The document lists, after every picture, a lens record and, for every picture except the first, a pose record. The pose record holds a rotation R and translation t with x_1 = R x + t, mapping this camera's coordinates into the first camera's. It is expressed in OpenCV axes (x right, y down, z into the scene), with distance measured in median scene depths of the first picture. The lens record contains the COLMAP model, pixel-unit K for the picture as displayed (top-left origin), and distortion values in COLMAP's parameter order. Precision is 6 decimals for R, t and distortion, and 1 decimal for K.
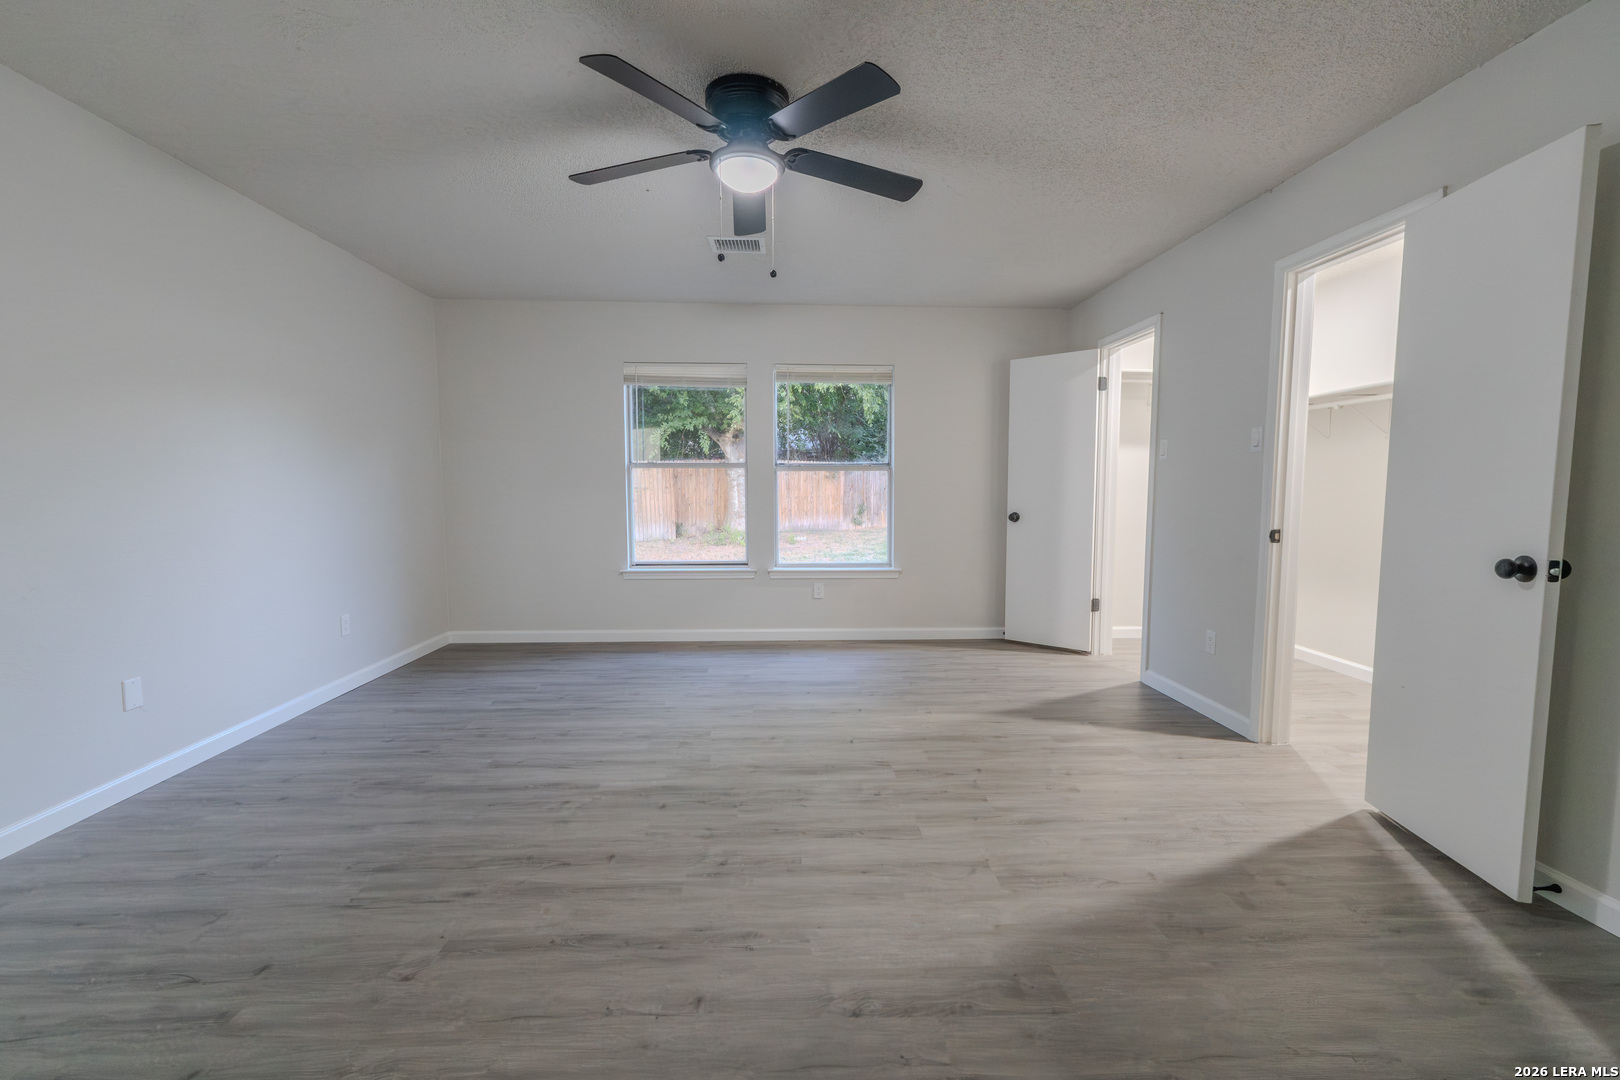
lens RADIAL K [[683.3, 0, 810.0], [0, 683.3, 540.0], [0, 0, 1]] dist [0.001854, 0.000260]
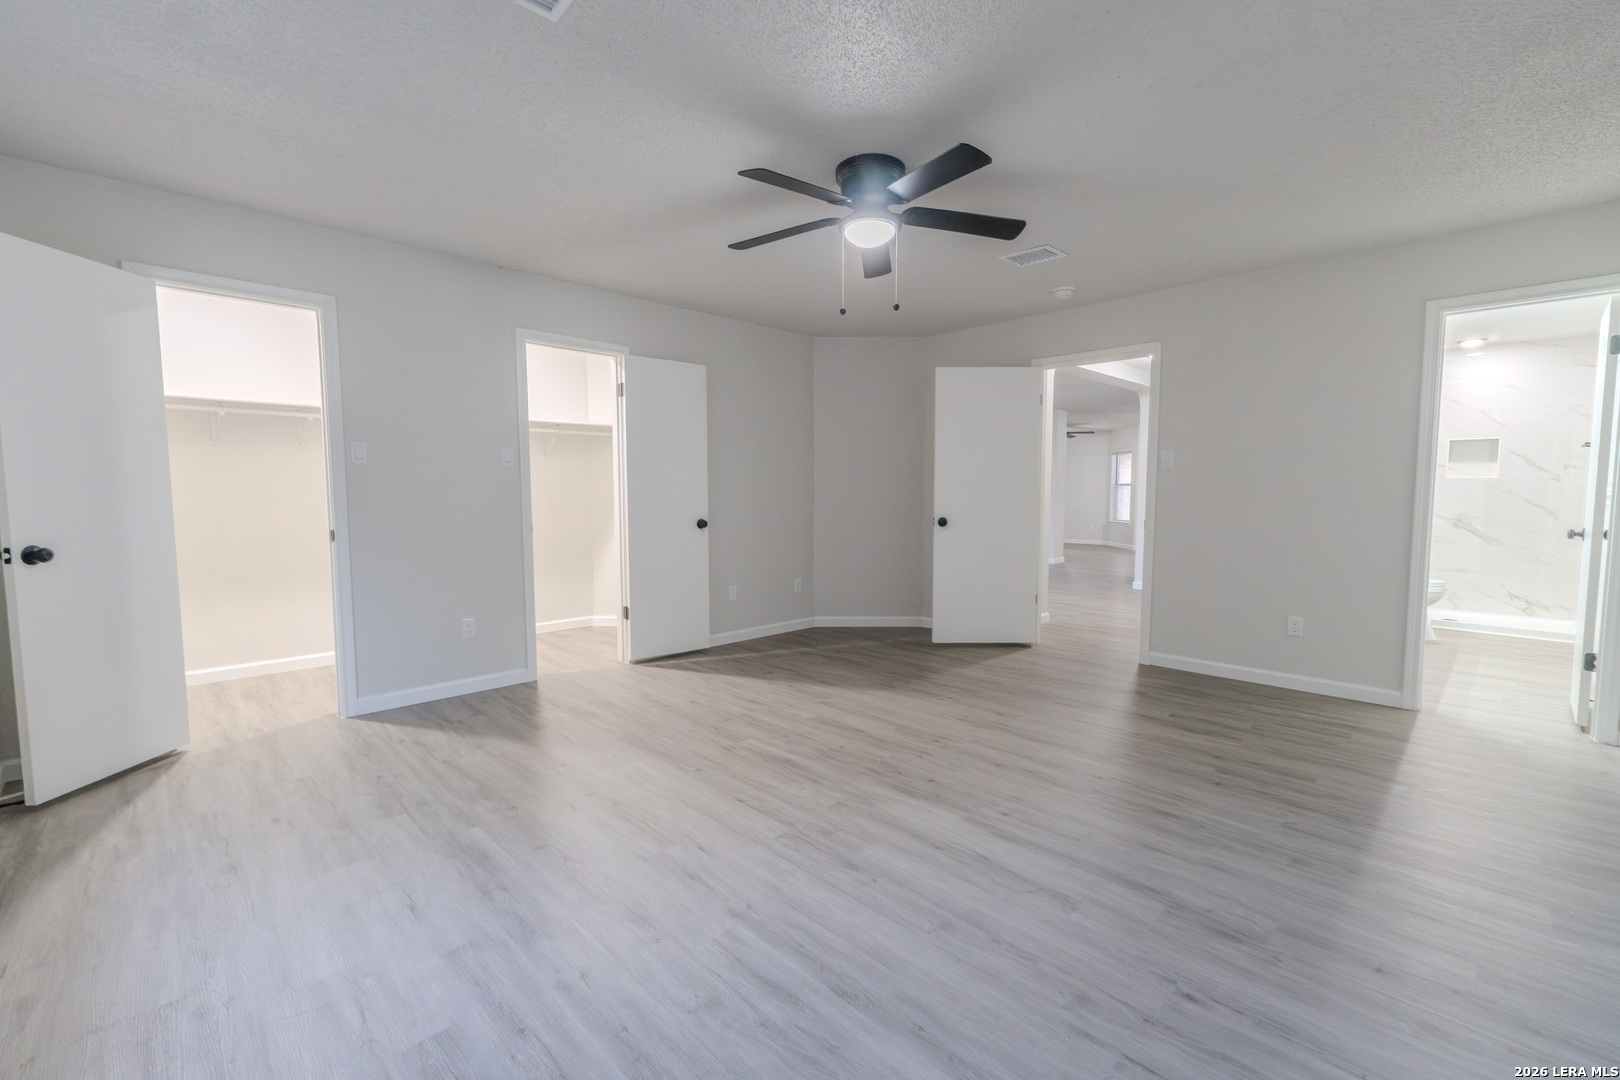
lens RADIAL K [[683.3, 0, 810.0], [0, 683.3, 540.0], [0, 0, 1]] dist [0.001854, 0.000260]
pose [[-0.663730, -0.053537, 0.746053, -0.825577], [0.055795, 0.991112, 0.120761, -0.133408], [-0.745888, 0.121779, -0.654844, 1.686110]]
